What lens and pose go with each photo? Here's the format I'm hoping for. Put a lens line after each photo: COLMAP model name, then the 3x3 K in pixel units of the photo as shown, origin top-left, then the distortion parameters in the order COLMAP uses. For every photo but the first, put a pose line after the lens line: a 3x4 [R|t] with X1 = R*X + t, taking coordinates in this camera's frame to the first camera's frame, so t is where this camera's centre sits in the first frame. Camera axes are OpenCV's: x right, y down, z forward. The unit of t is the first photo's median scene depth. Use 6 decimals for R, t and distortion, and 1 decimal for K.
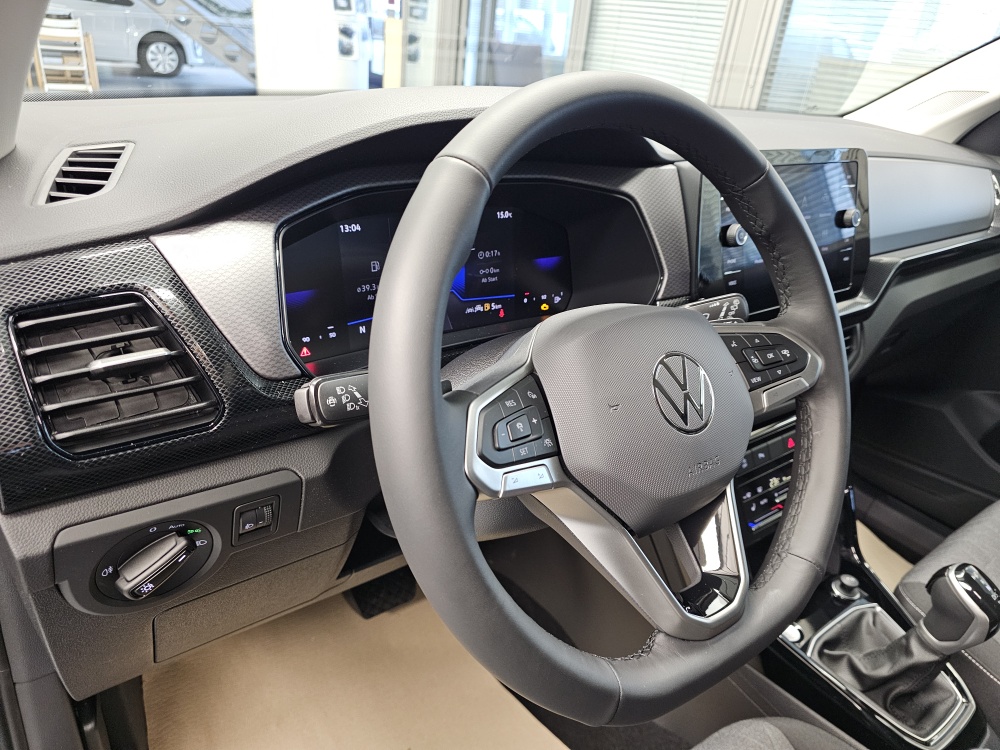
lens RADIAL K [[696.9, 0, 500.0], [0, 696.9, 375.0], [0, 0, 1]] dist [0.070046, -0.075494]
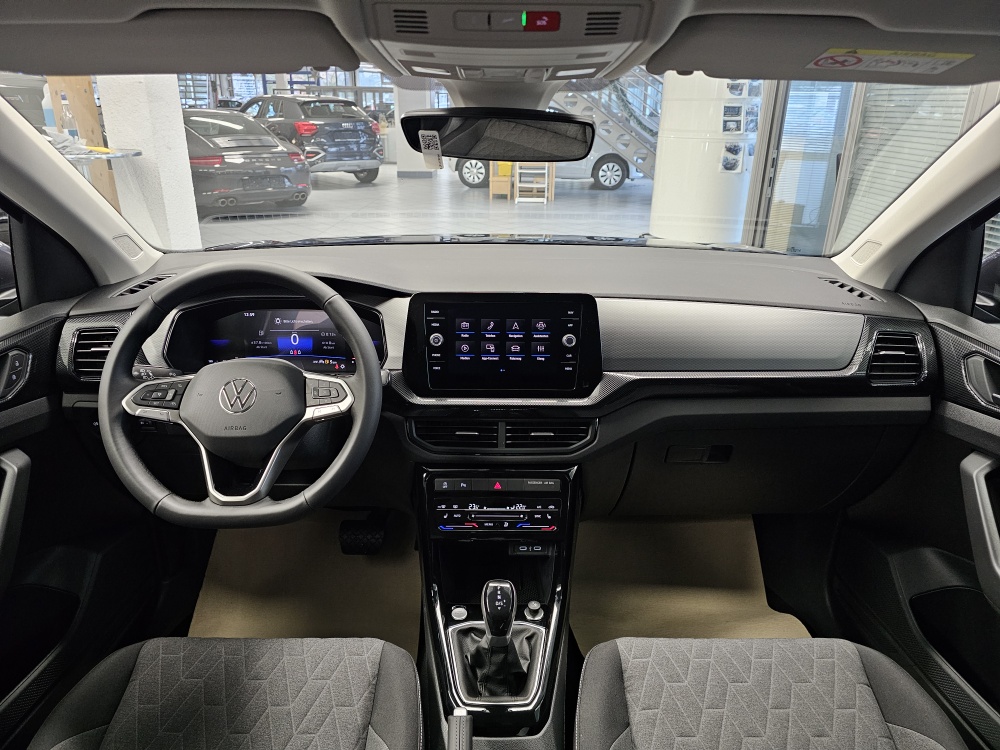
lens RADIAL K [[696.9, 0, 500.0], [0, 696.9, 375.0], [0, 0, 1]] dist [0.070046, -0.075494]
pose [[0.792484, 0.137004, -0.594306, 0.158937], [-0.208905, 0.976473, -0.053463, -0.006569], [0.572999, 0.166522, 0.802460, -0.024464]]
